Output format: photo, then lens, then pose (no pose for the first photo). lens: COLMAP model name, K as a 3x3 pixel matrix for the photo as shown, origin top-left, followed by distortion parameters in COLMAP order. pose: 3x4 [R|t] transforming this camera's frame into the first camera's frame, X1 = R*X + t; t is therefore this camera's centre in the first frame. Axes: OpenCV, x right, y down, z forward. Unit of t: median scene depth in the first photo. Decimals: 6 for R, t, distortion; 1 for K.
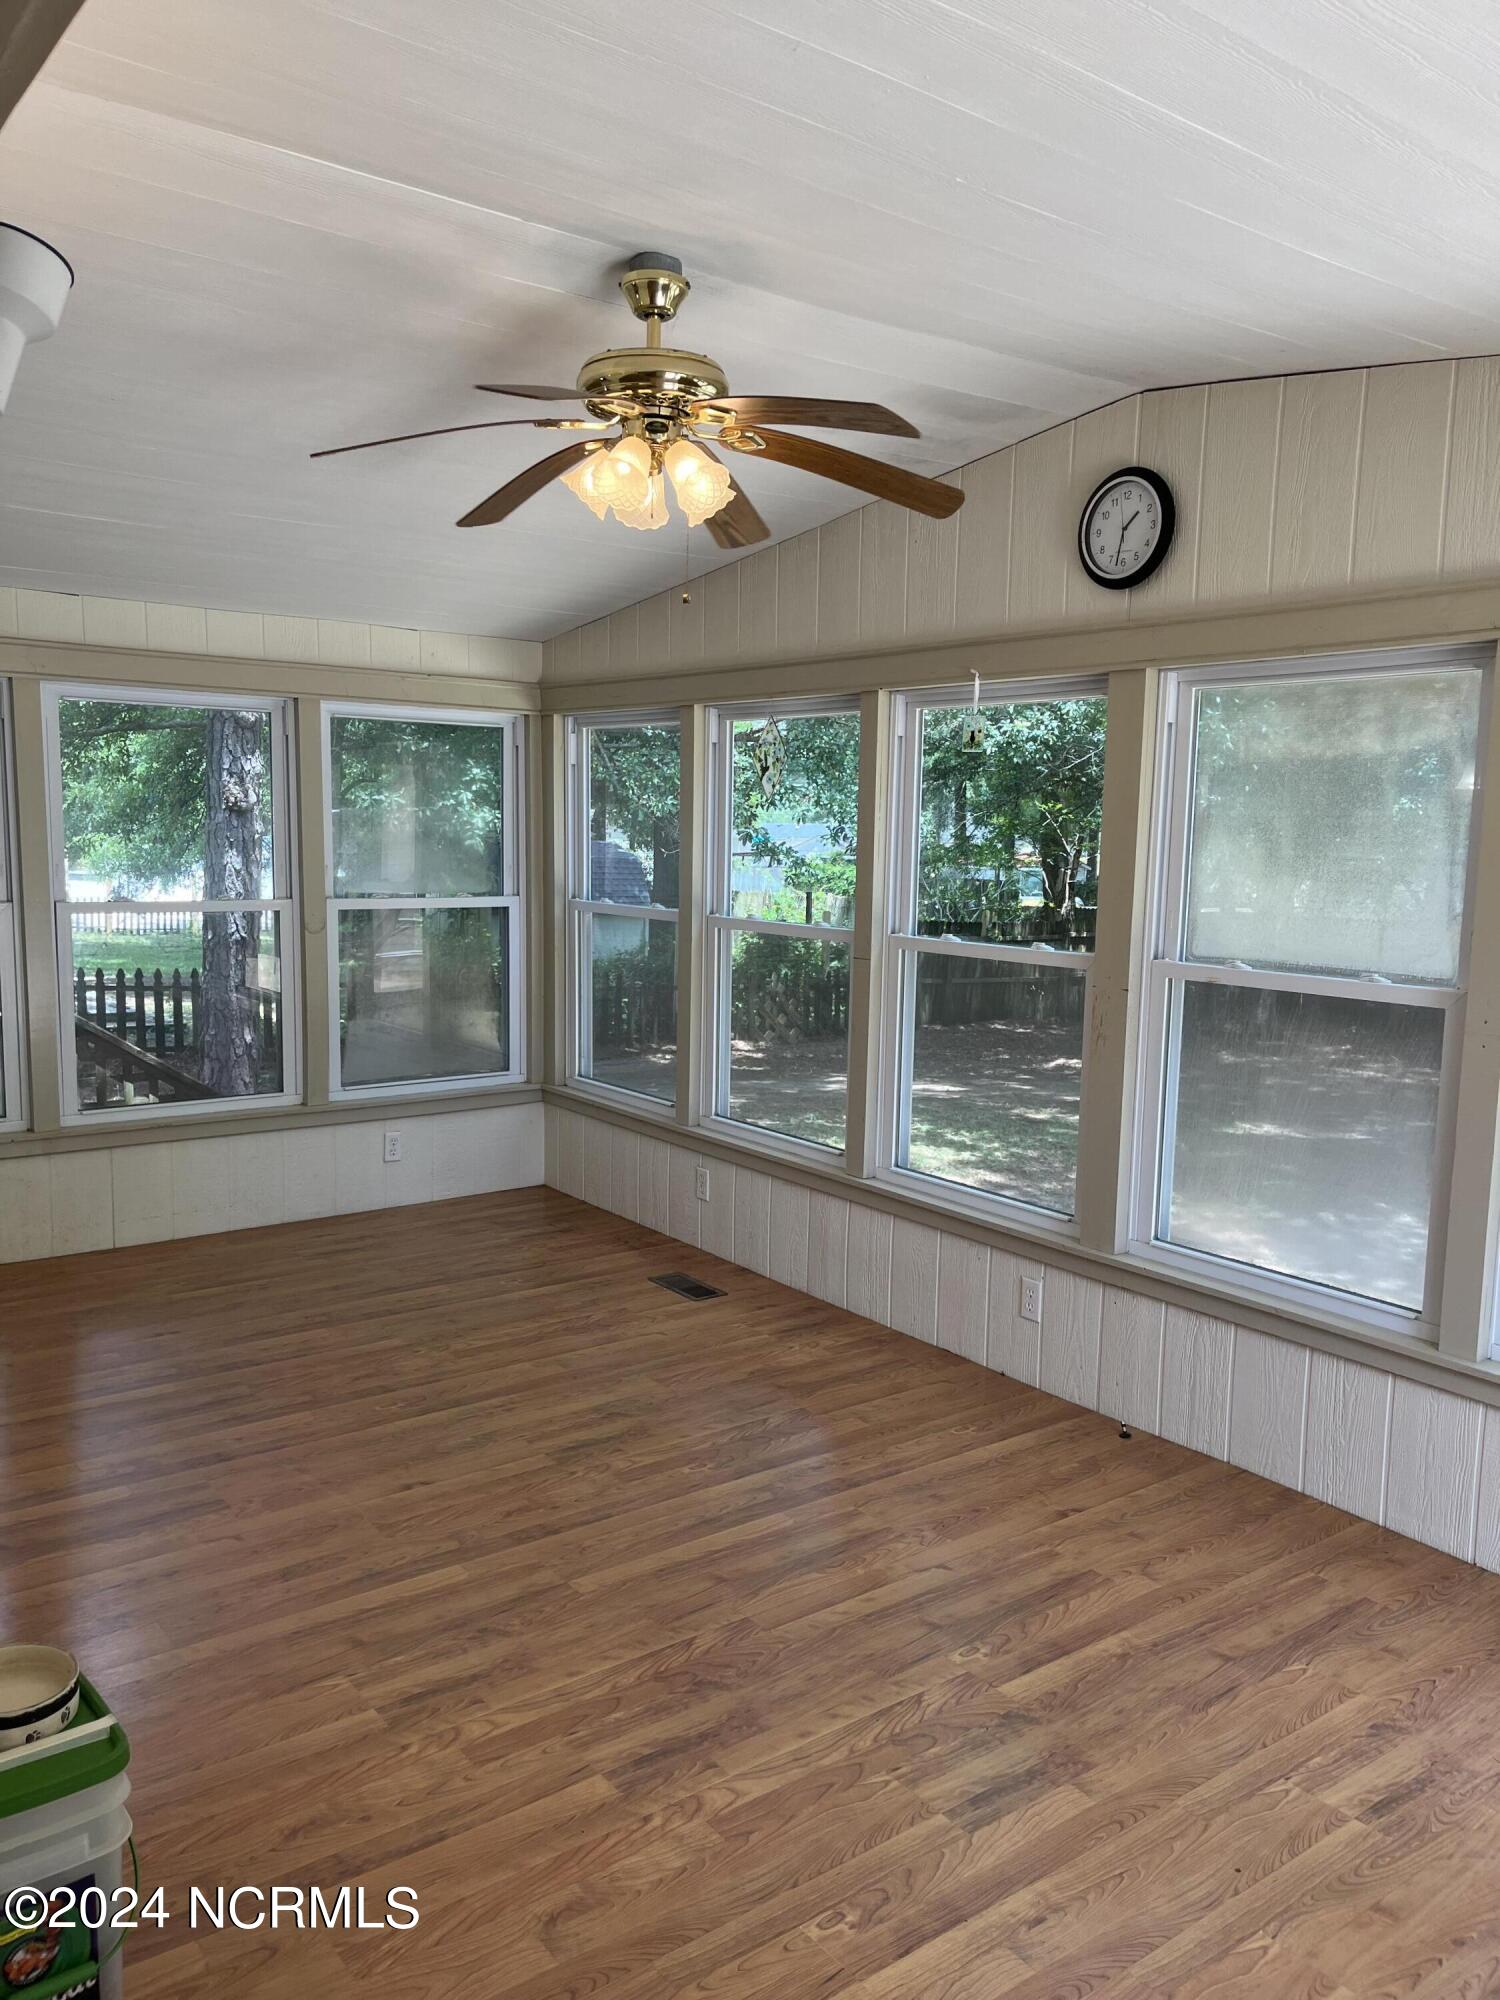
lens RADIAL K [[1517.4, 0, 741.6], [0, 1517.4, 1011.3], [0, 0, 1]] dist [0.056884, -0.070052]
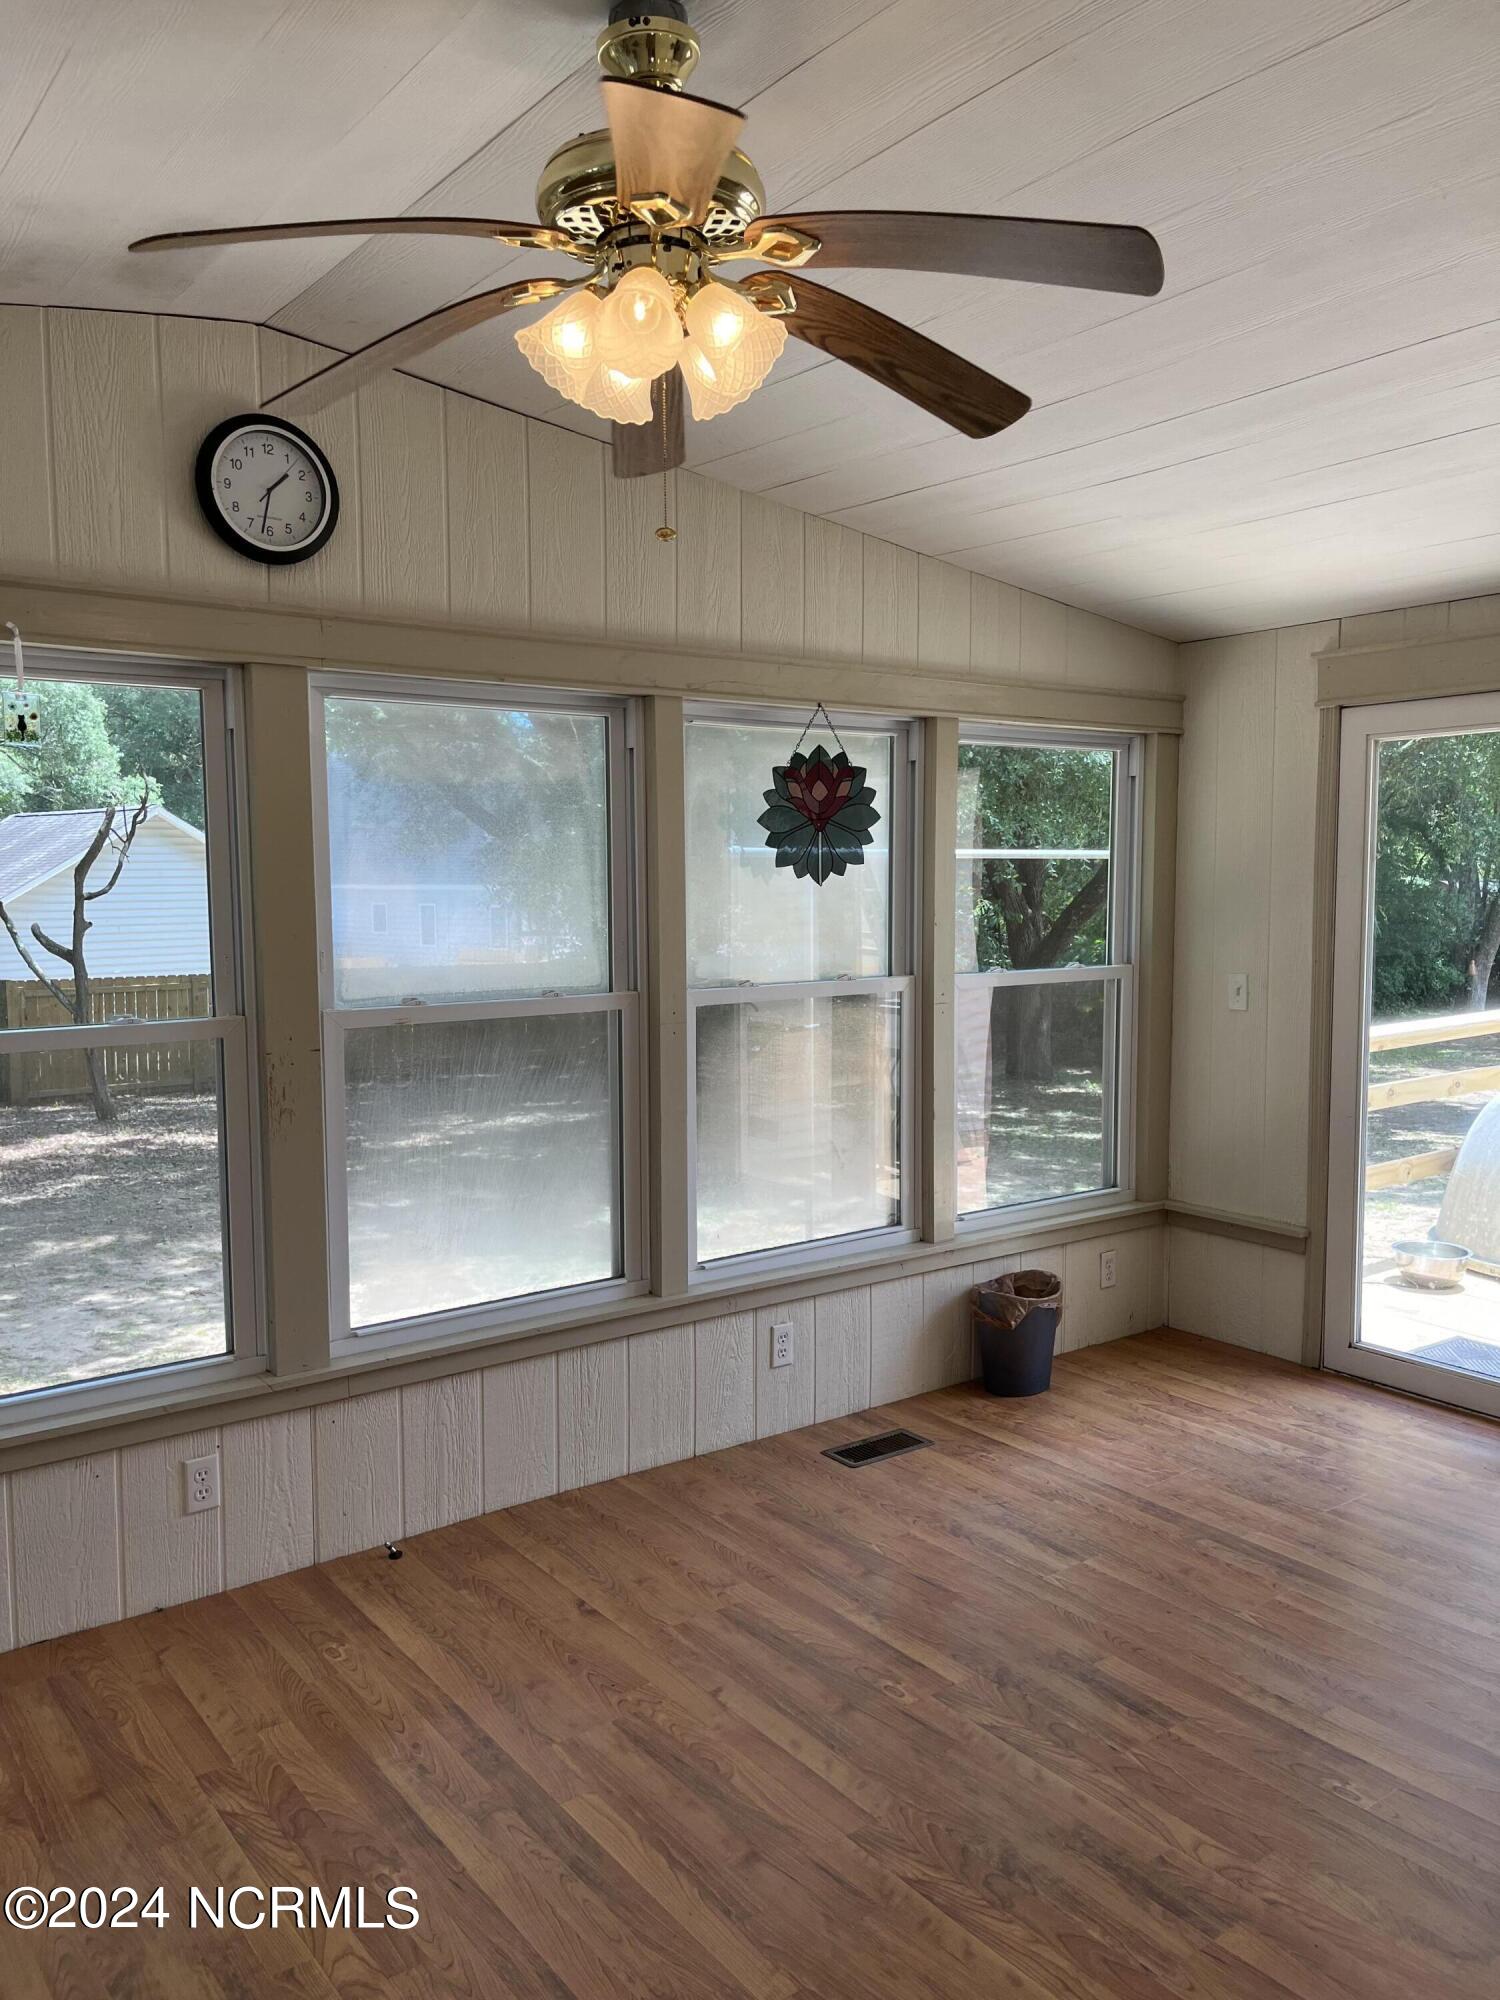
lens RADIAL K [[1517.4, 0, 741.6], [0, 1517.4, 1011.3], [0, 0, 1]] dist [0.056884, -0.070052]
pose [[0.019656, -0.120408, 0.992530, -0.665360], [0.123916, 0.985361, 0.117085, -0.121391], [-0.992098, 0.120688, 0.034289, 0.859952]]
